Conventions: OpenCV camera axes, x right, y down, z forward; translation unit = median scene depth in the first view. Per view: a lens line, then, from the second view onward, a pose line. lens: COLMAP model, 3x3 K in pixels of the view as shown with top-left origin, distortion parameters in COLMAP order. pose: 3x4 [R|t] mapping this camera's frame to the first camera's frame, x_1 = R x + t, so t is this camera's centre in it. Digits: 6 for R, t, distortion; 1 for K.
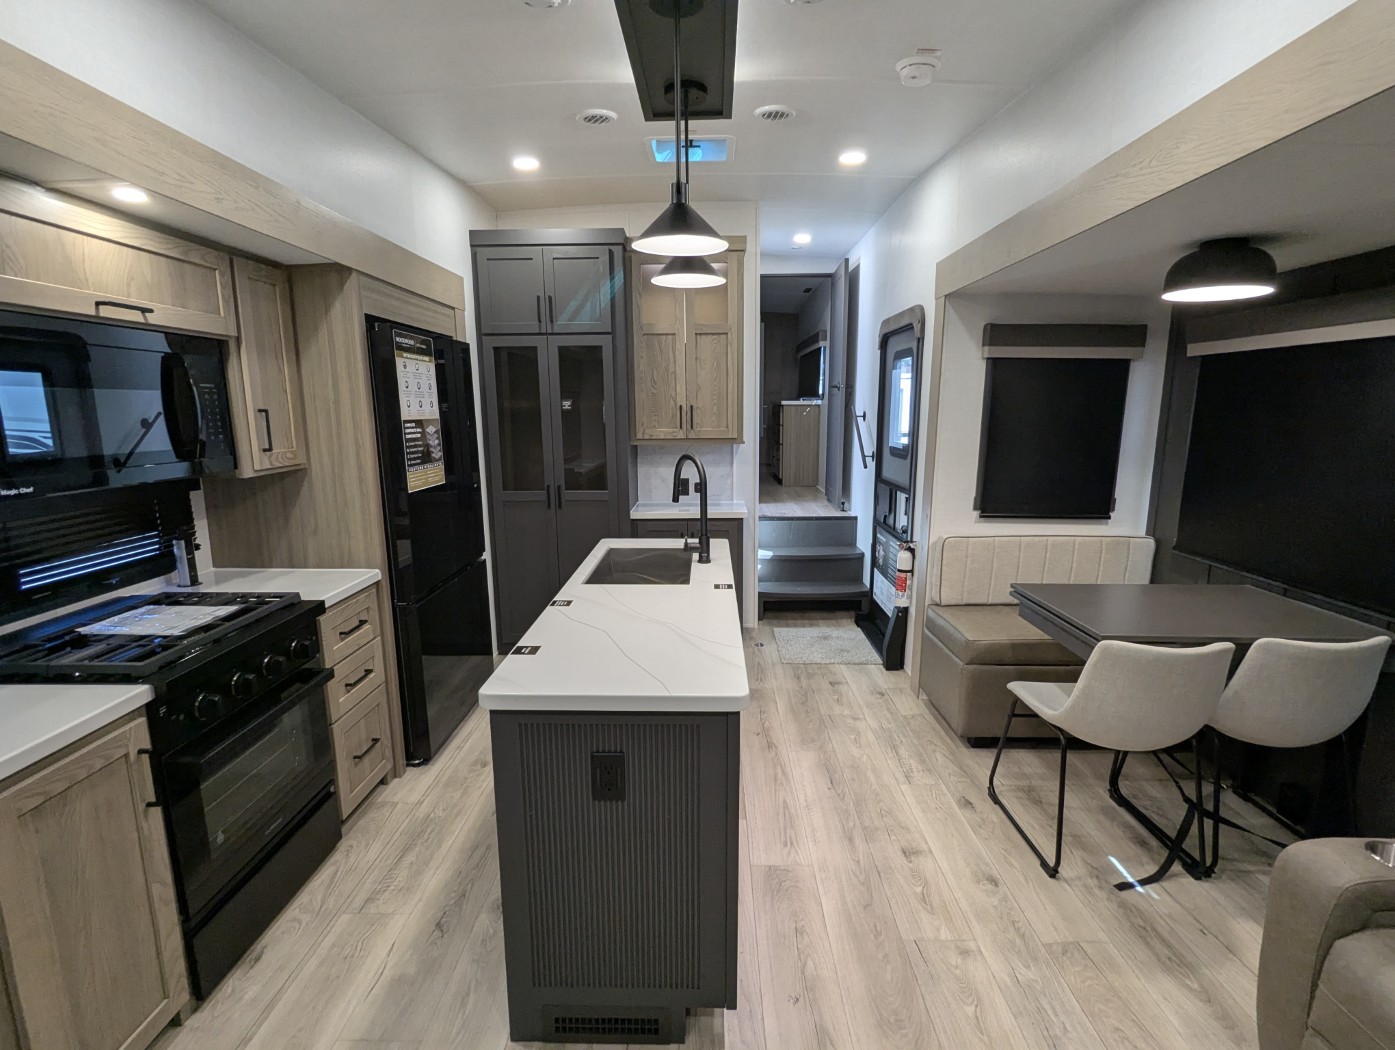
lens RADIAL K [[662.2, 0, 698.4], [0, 662.2, 526.9], [0, 0, 1]] dist [-0.002625, 0.001845]
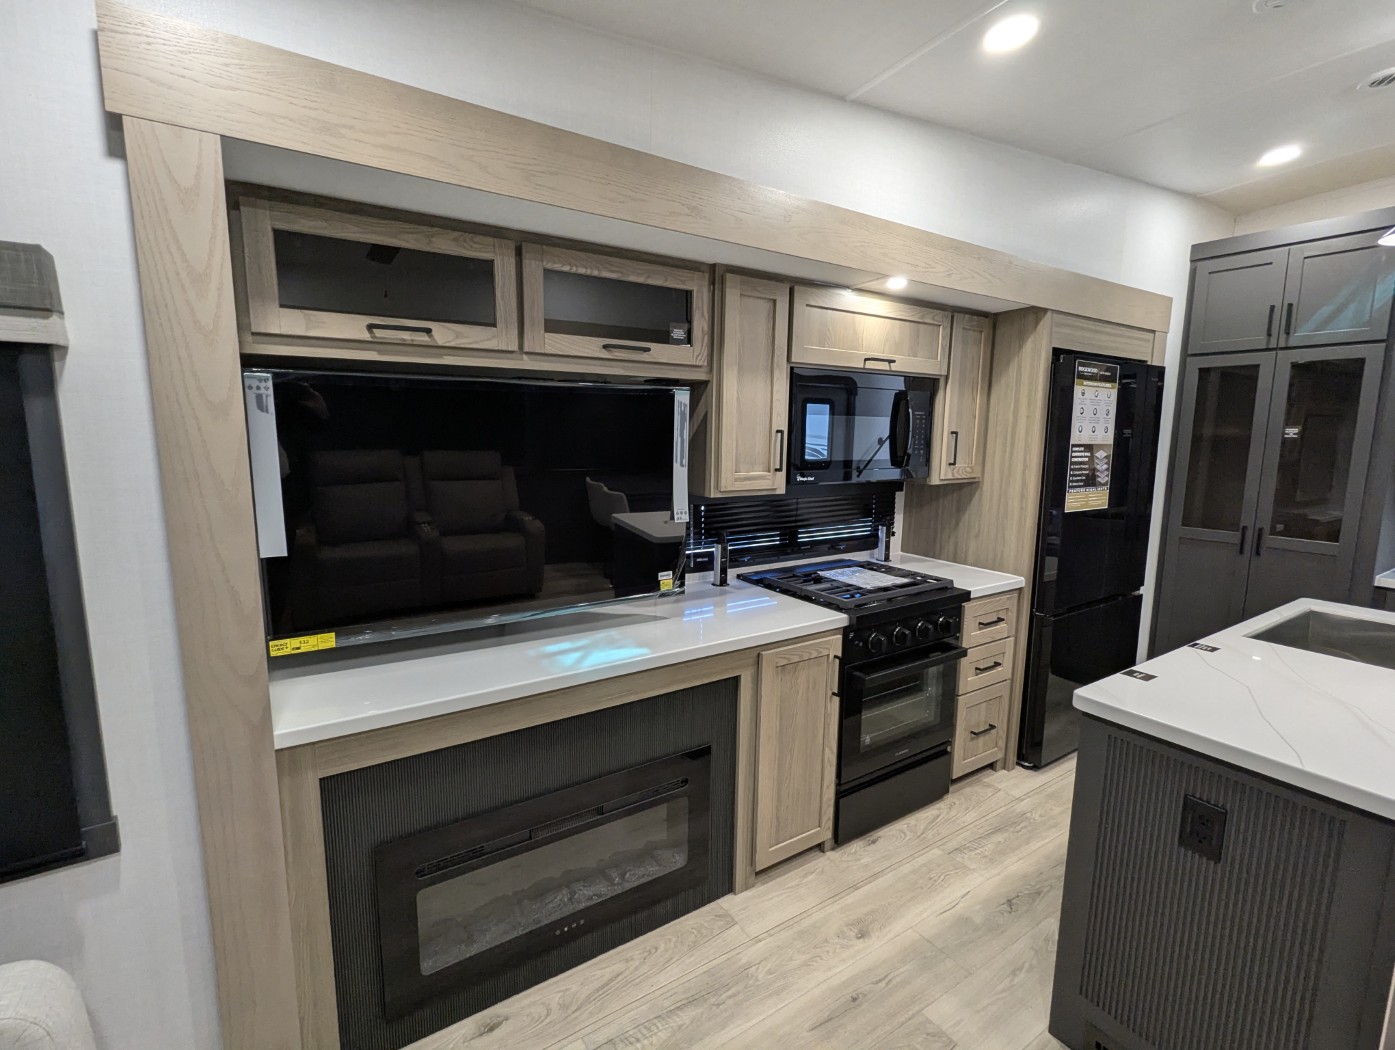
lens RADIAL K [[662.2, 0, 698.4], [0, 662.2, 526.7], [0, 0, 1]] dist [-0.002625, 0.001845]
pose [[0.572201, 0.132228, -0.809384, 0.091026], [-0.161550, 0.985753, 0.046832, 0.017099], [0.804044, 0.103959, 0.585410, -0.093399]]
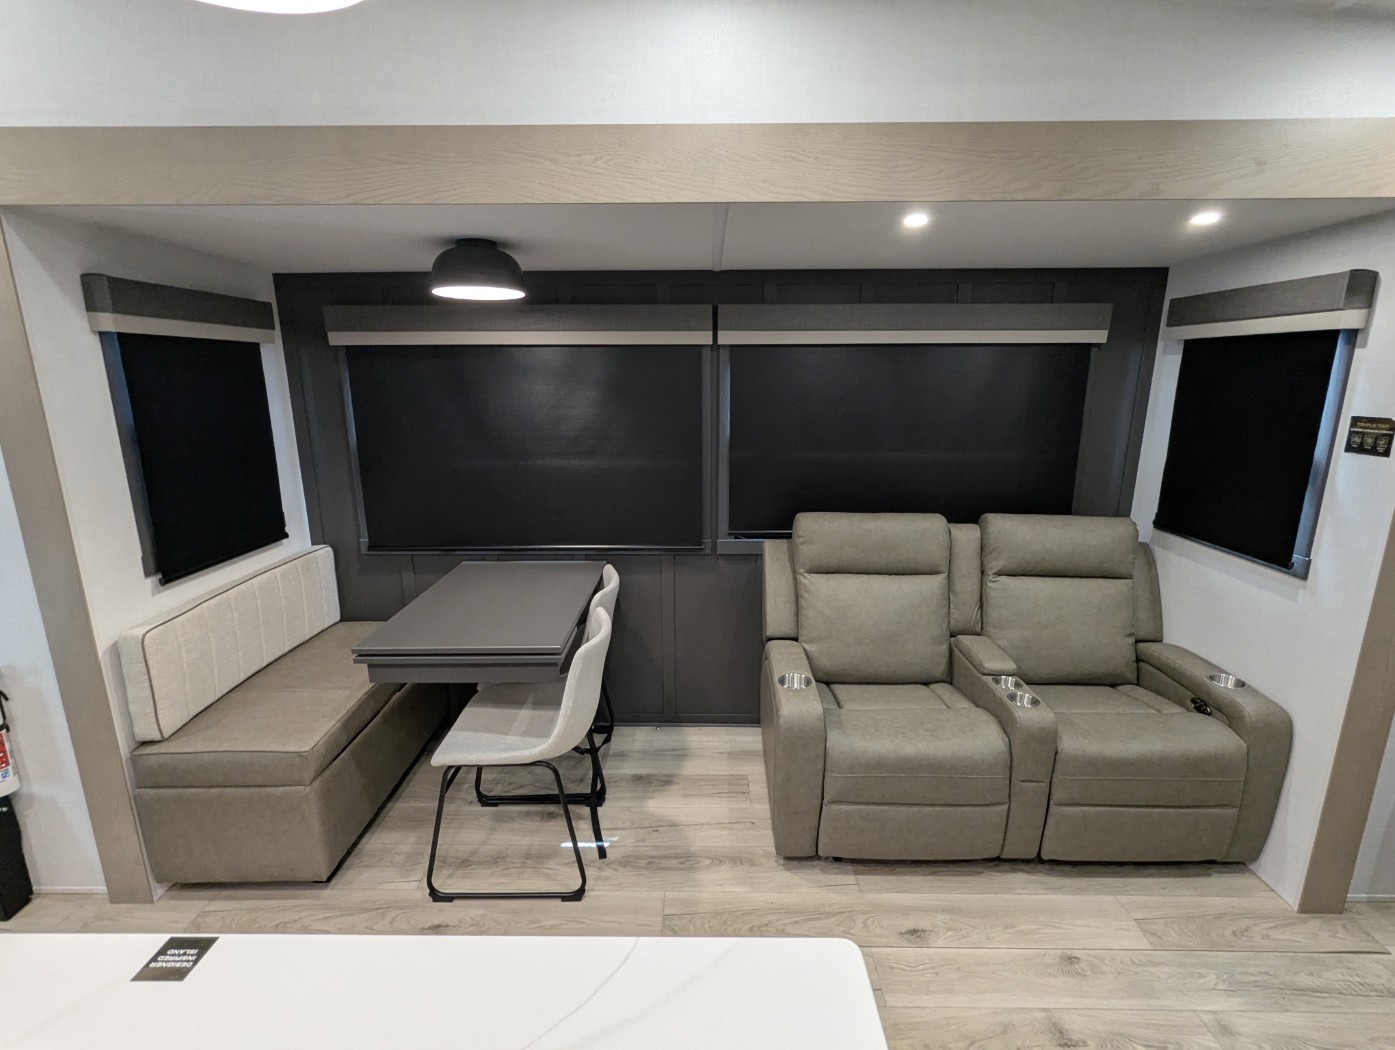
lens RADIAL K [[662.2, 0, 699.0], [0, 662.2, 527.0], [0, 0, 1]] dist [-0.002625, 0.001845]
pose [[-0.009302, -0.229936, 0.973161, -0.240440], [0.181932, 0.956571, 0.227756, -0.152755], [-0.983267, 0.179168, 0.032934, 0.589552]]
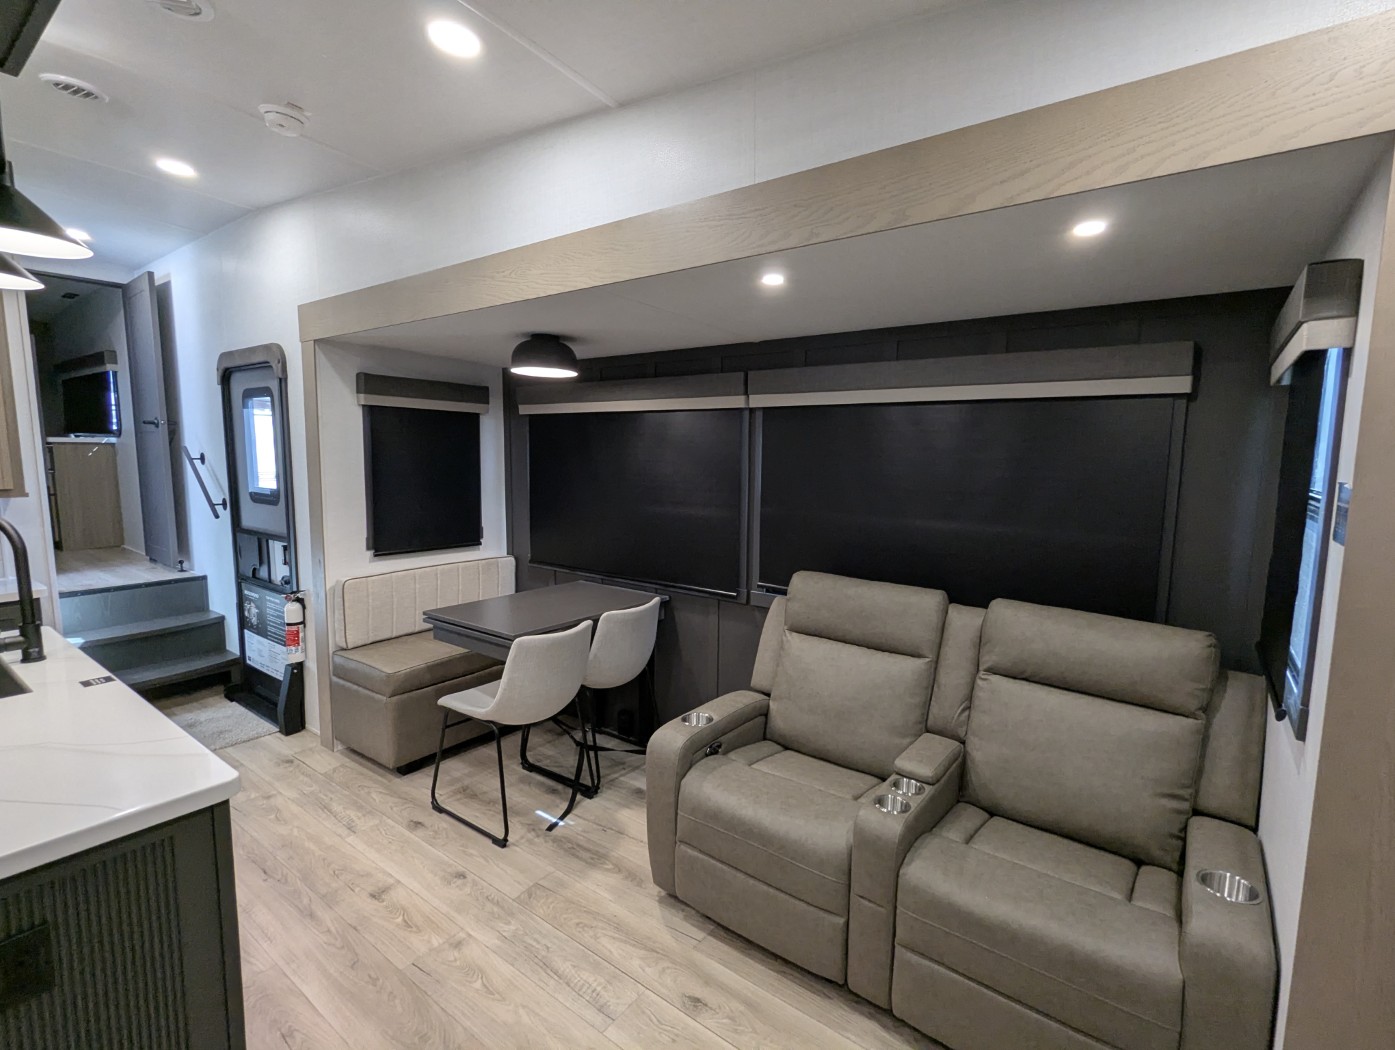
lens RADIAL K [[662.2, 0, 698.1], [0, 662.2, 529.2], [0, 0, 1]] dist [-0.002625, 0.001845]
pose [[0.584011, -0.085634, 0.807216, -0.144220], [0.130468, 0.991394, 0.010781, -0.002656], [-0.801193, 0.099019, 0.590157, -0.030555]]
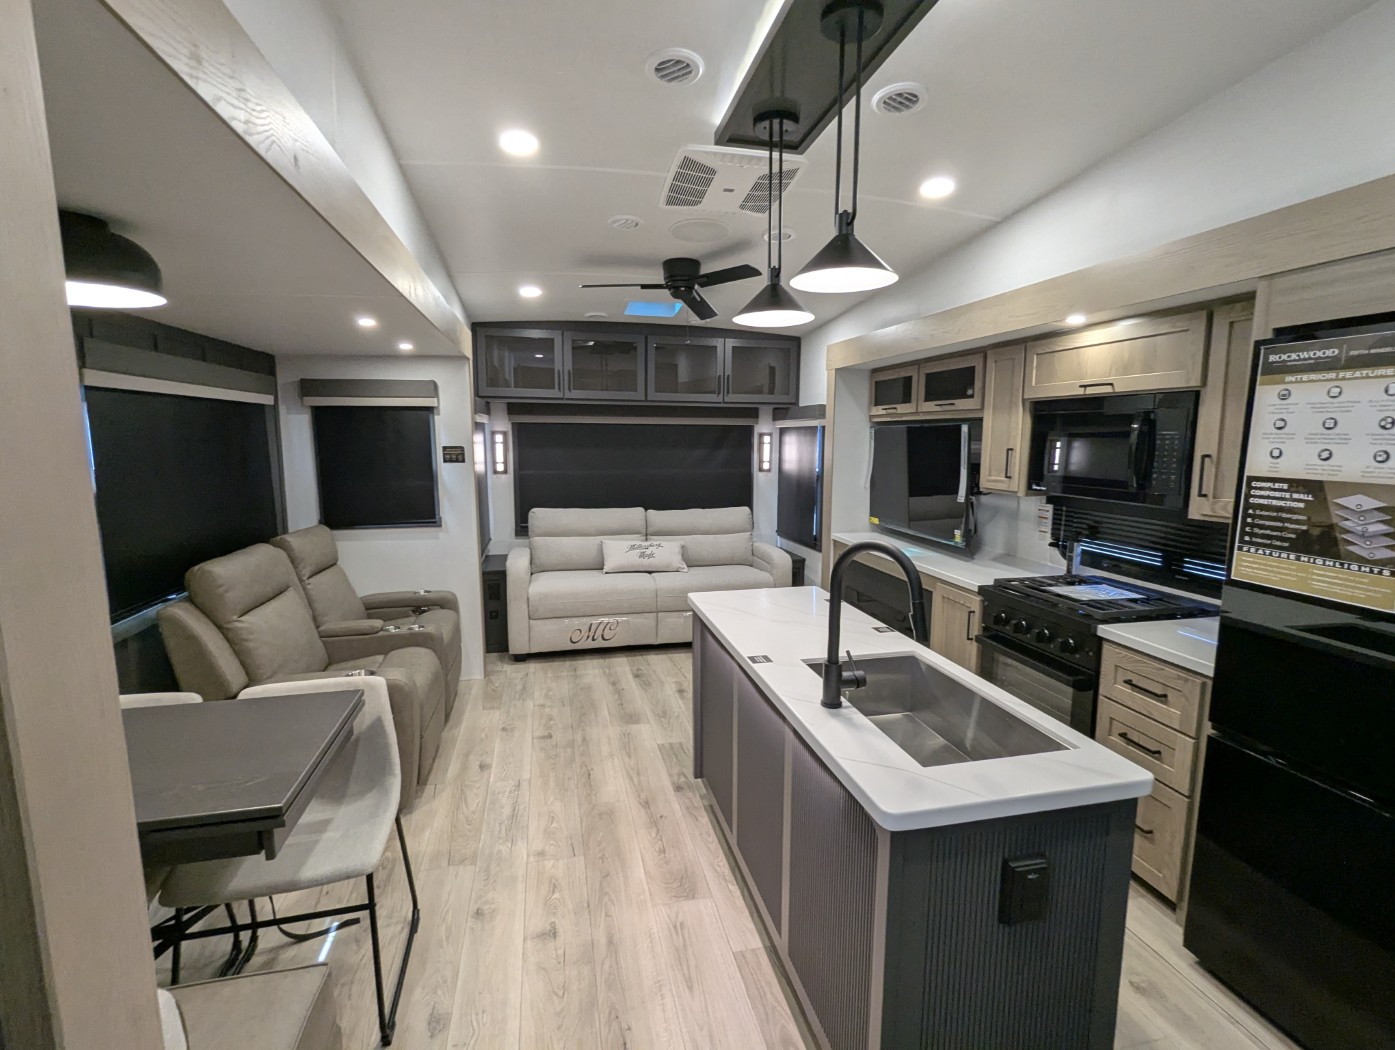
lens RADIAL K [[662.2, 0, 696.5], [0, 662.2, 525.3], [0, 0, 1]] dist [-0.002625, 0.001845]
pose [[-0.970527, 0.033136, -0.238704, 0.288529], [-0.043088, 0.950681, 0.307161, -0.306497], [0.237109, 0.308394, -0.921234, 1.549443]]
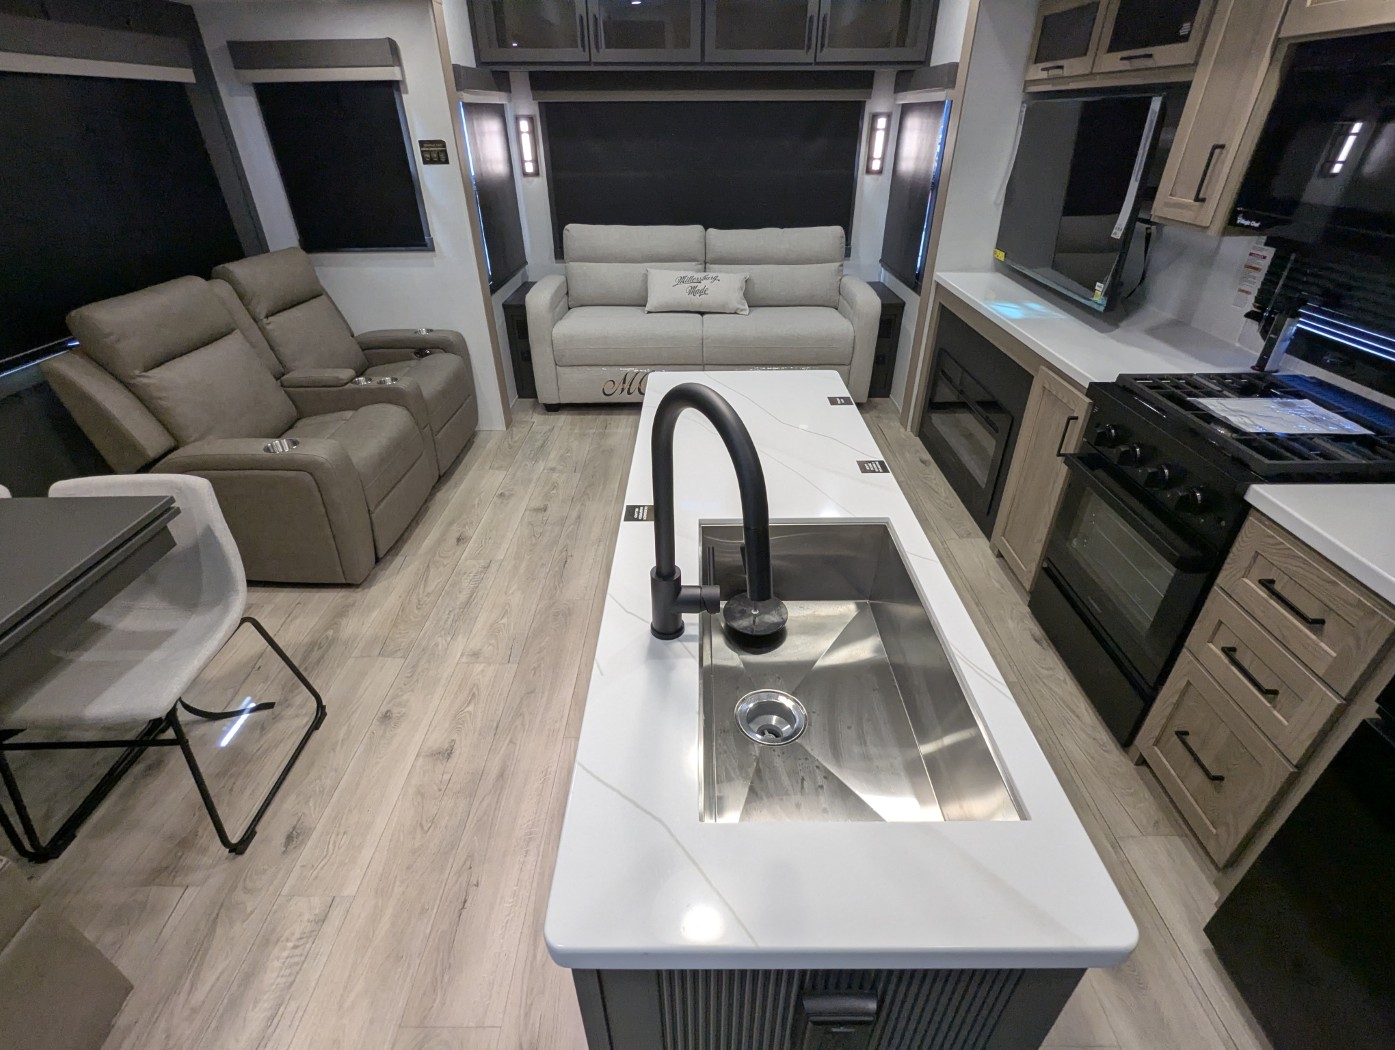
lens RADIAL K [[662.2, 0, 696.9], [0, 662.2, 525.9], [0, 0, 1]] dist [-0.002625, 0.001845]
pose [[-0.999806, 0.018181, -0.007533, -0.006159], [0.008382, 0.739712, 0.672871, -0.268177], [0.017805, 0.672678, -0.739721, 1.296284]]
